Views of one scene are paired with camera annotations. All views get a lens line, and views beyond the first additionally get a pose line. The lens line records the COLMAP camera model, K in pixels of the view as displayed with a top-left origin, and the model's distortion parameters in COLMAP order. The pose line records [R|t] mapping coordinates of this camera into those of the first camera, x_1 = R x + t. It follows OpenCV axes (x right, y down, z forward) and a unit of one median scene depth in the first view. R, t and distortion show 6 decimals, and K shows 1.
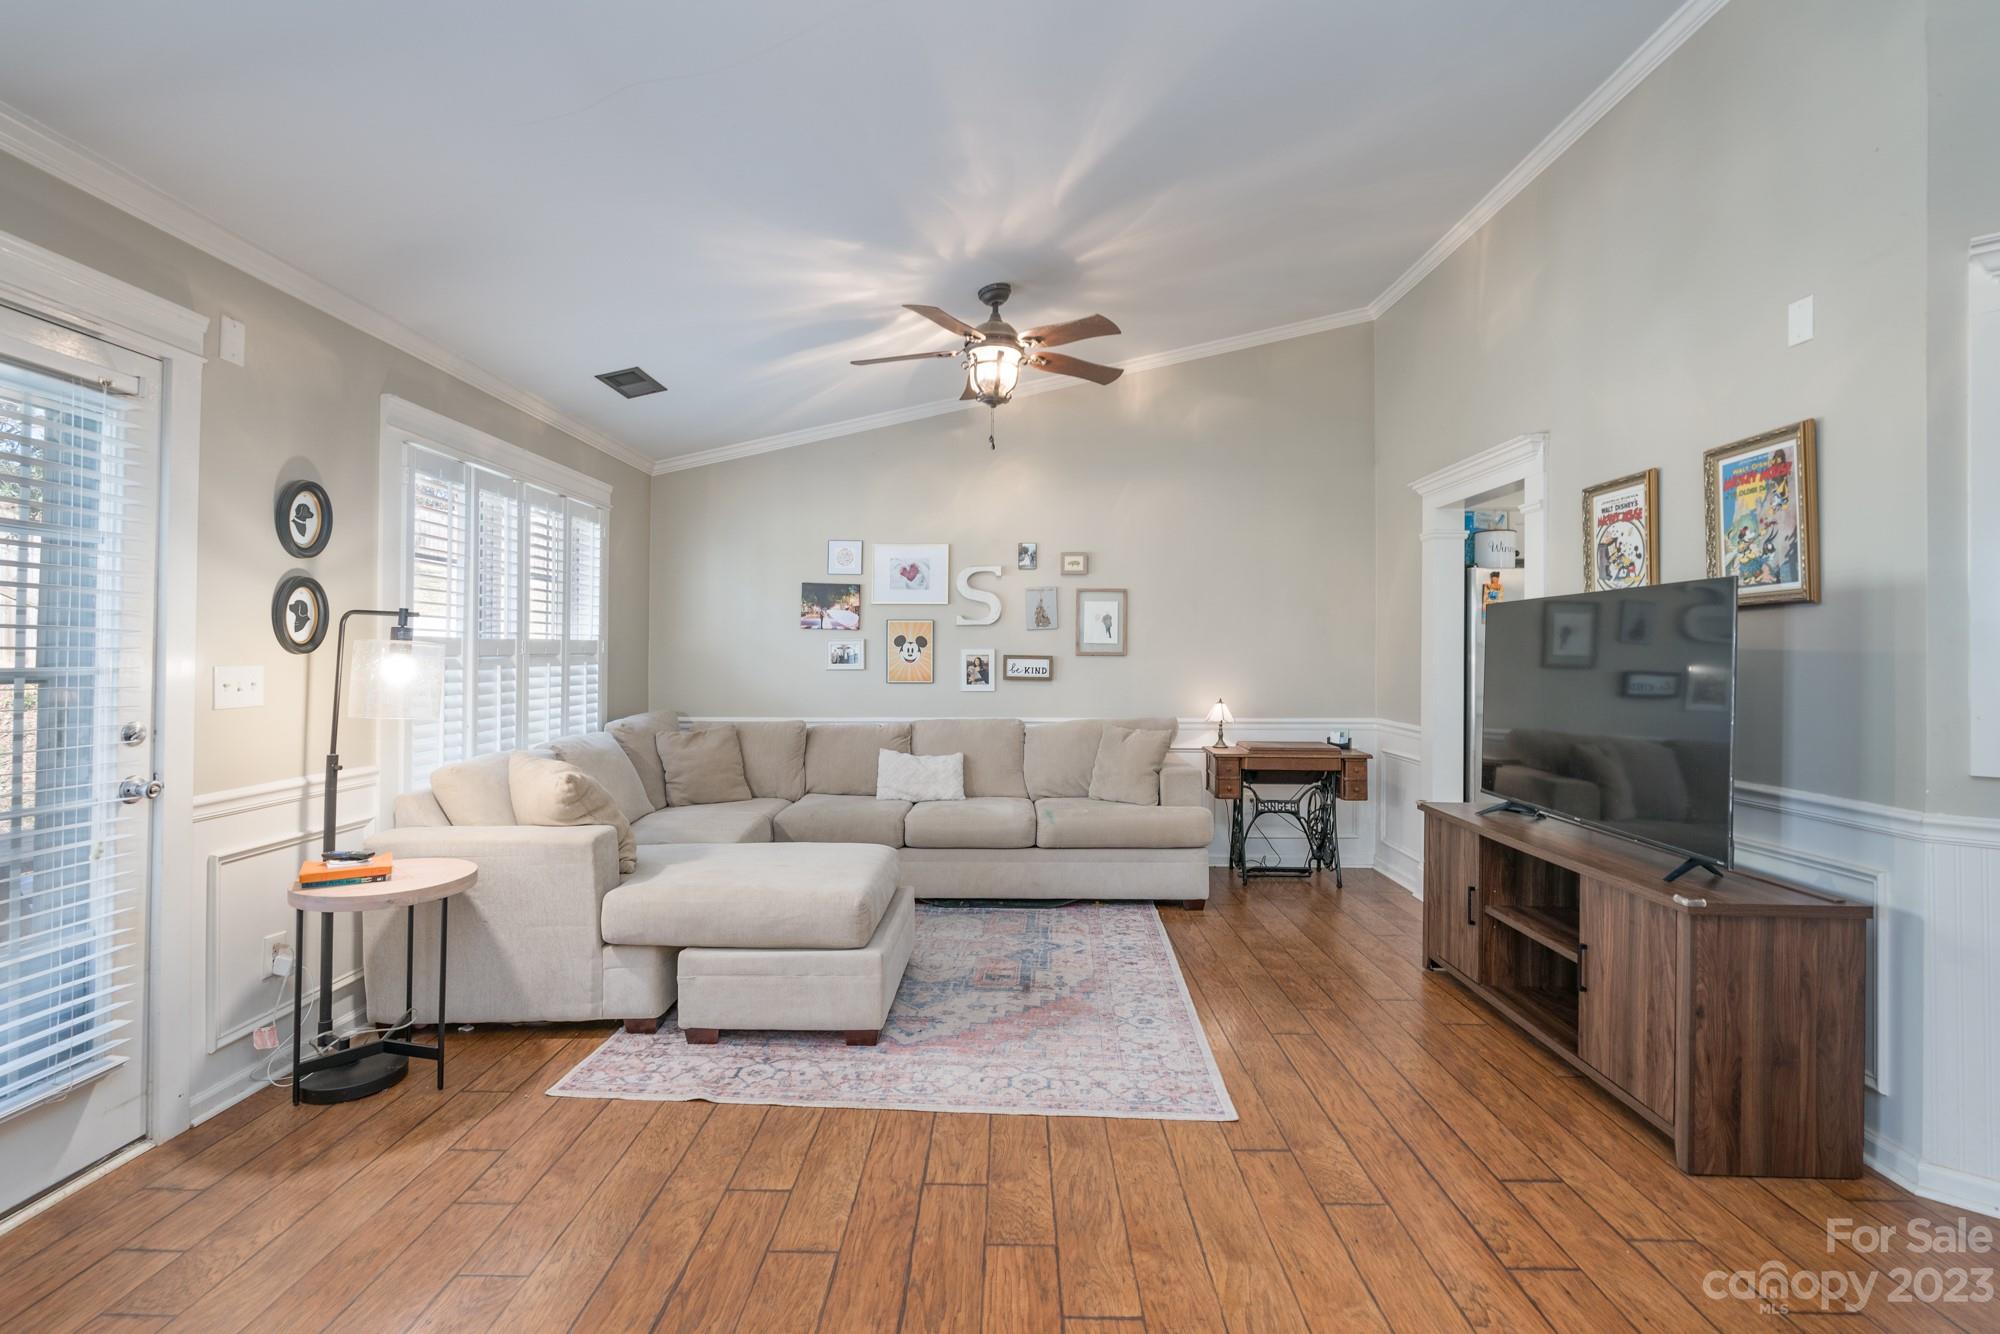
lens RADIAL K [[904.6, 0, 998.5], [0, 904.6, 654.5], [0, 0, 1]] dist [-0.001487, 0.000615]
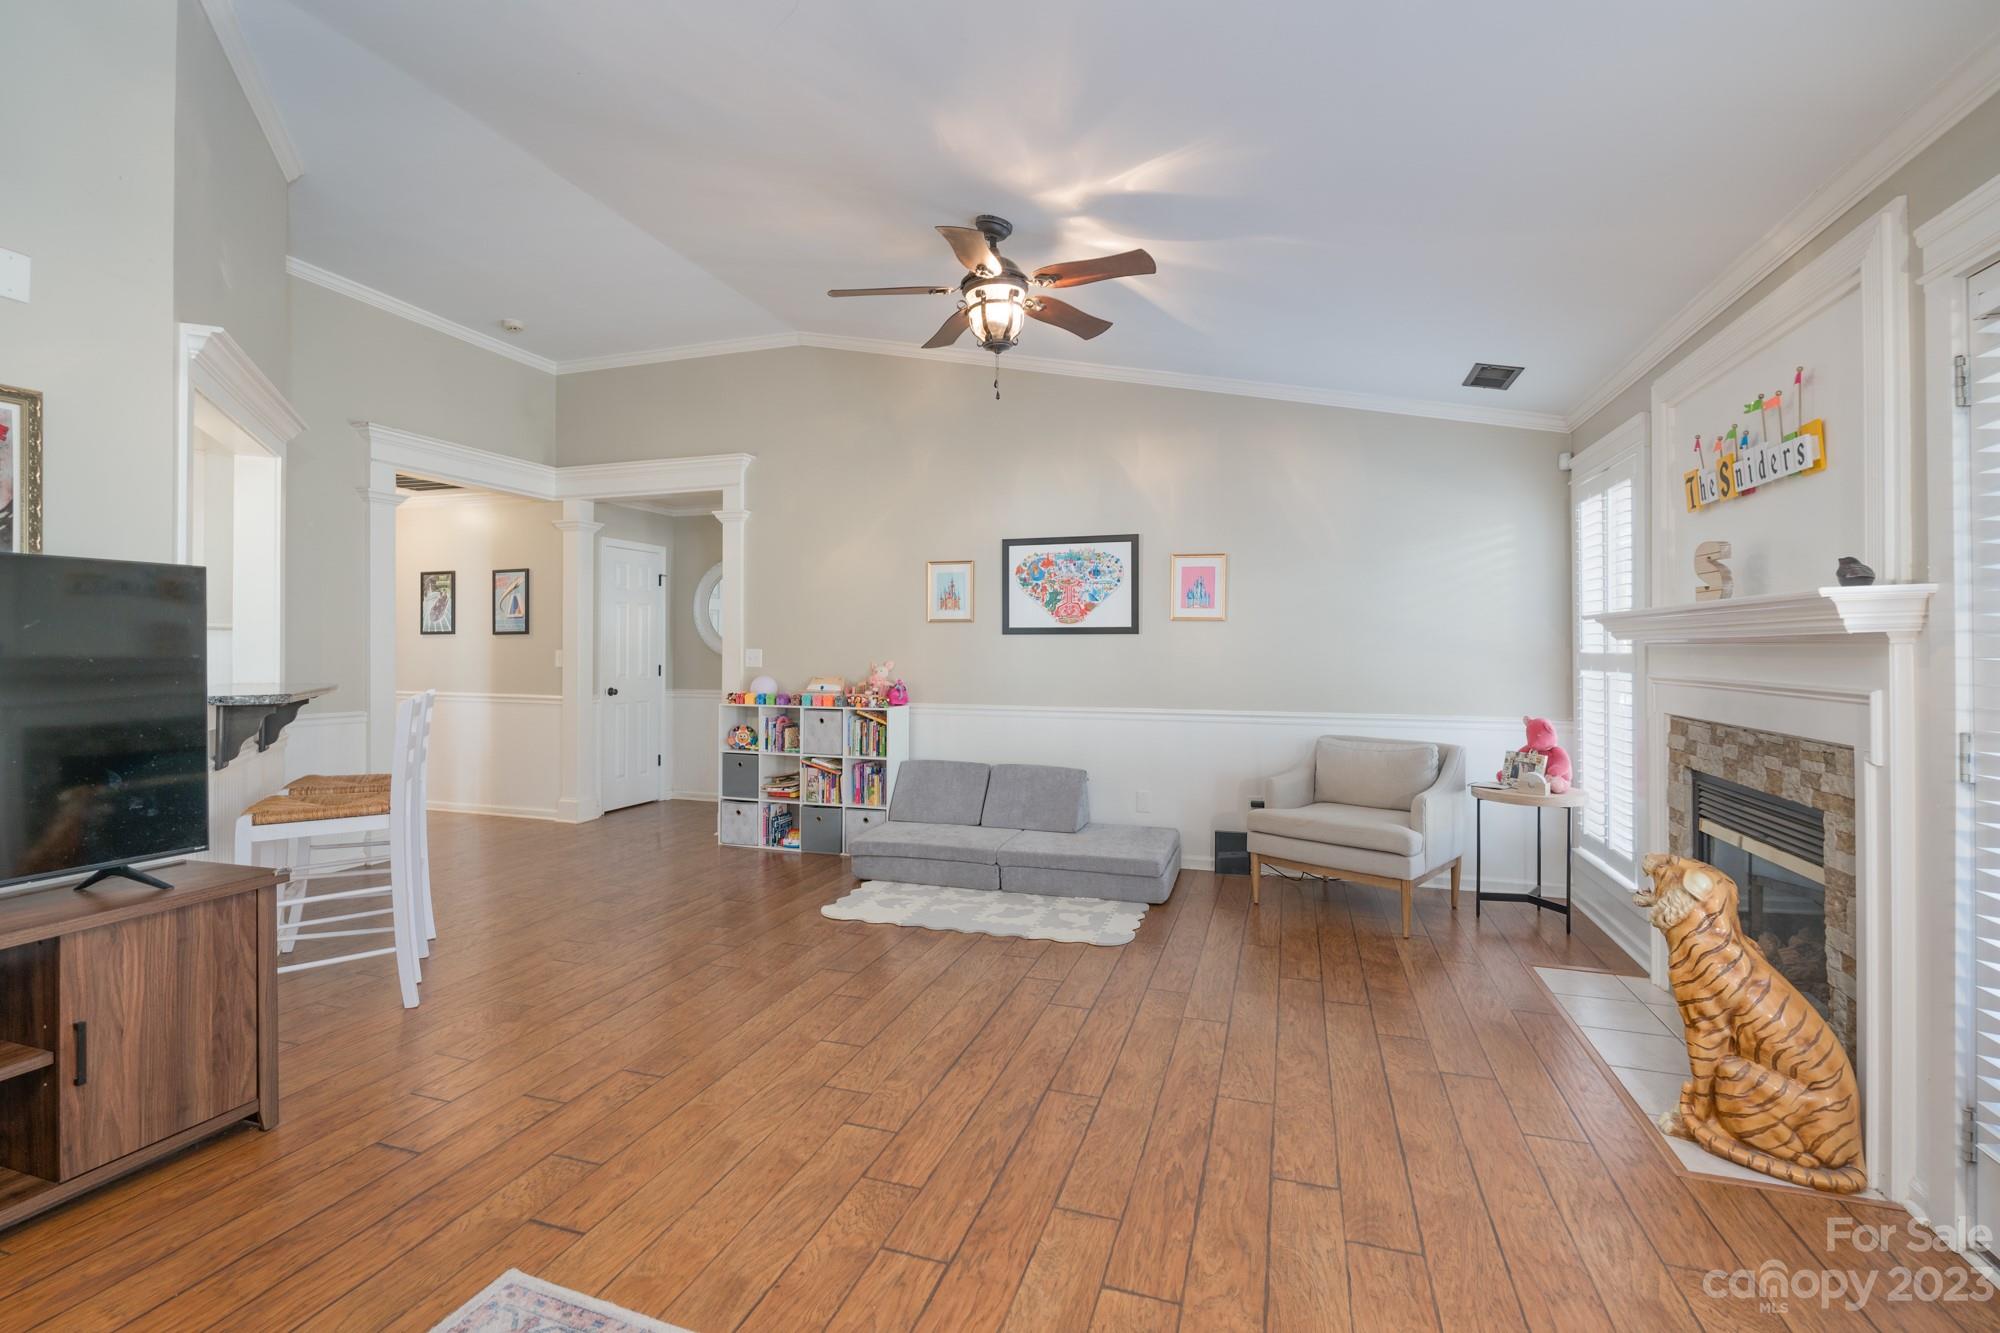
lens RADIAL K [[904.6, 0, 990.4], [0, 904.6, 650.4], [0, 0, 1]] dist [-0.001487, 0.000615]
pose [[-0.952396, -0.003796, 0.304841, -0.299282], [-0.002122, 0.999981, 0.005822, 0.001619], [-0.304857, 0.004898, -0.952386, 1.423554]]
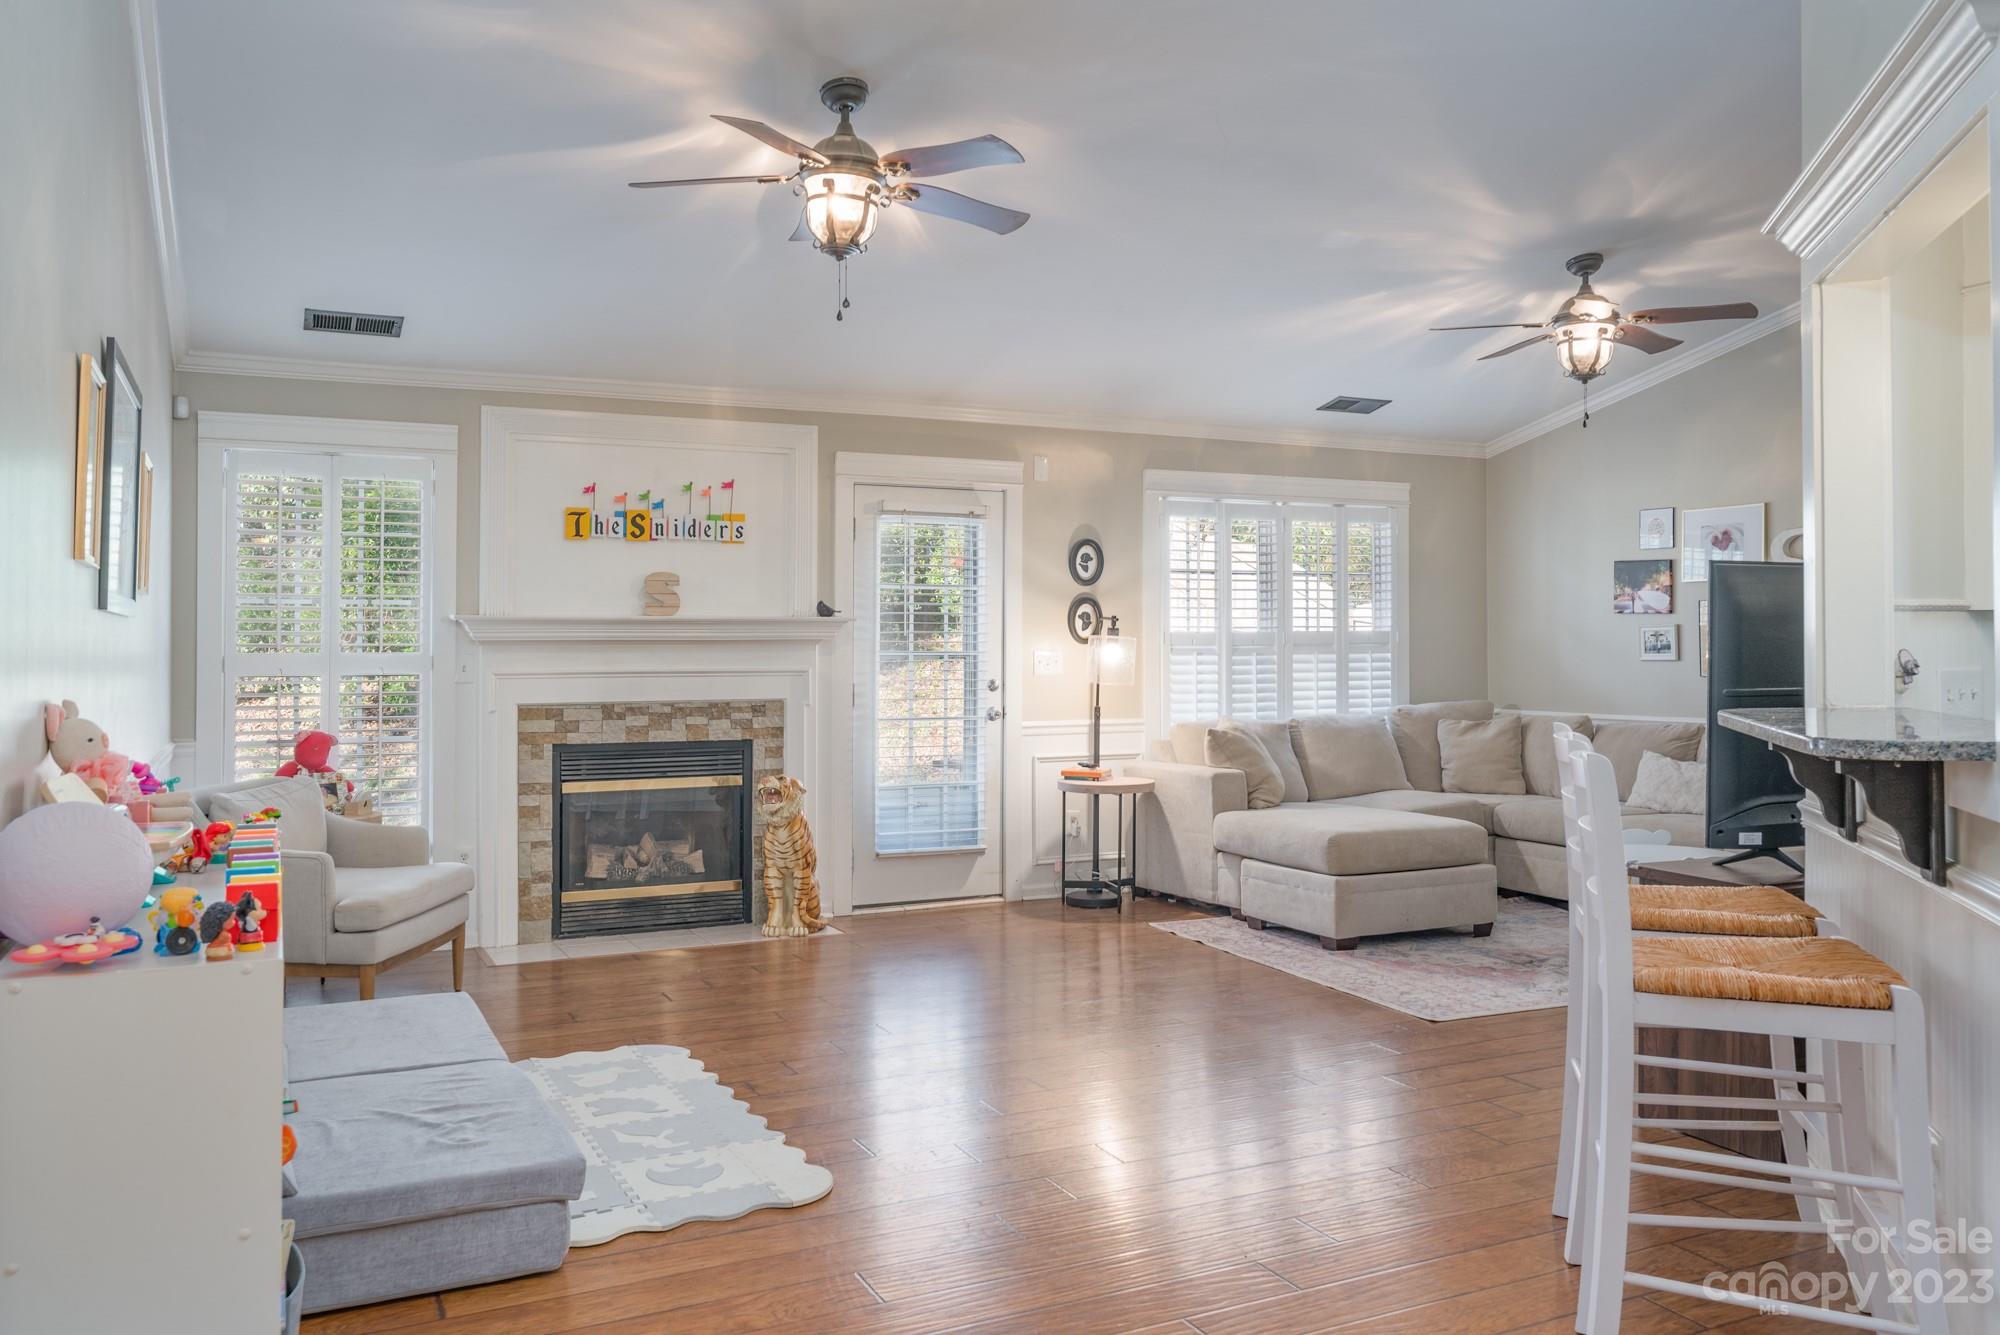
lens RADIAL K [[1560.5, 0, 997.3], [0, 1560.5, 658.8], [0, 0, 1]] dist [0.010736, 0.002151]
pose [[0.454626, 0.002330, -0.890680, 1.679221], [0.003158, 0.999986, 0.004228, 0.013556], [0.890677, -0.004735, 0.454612, -0.433463]]
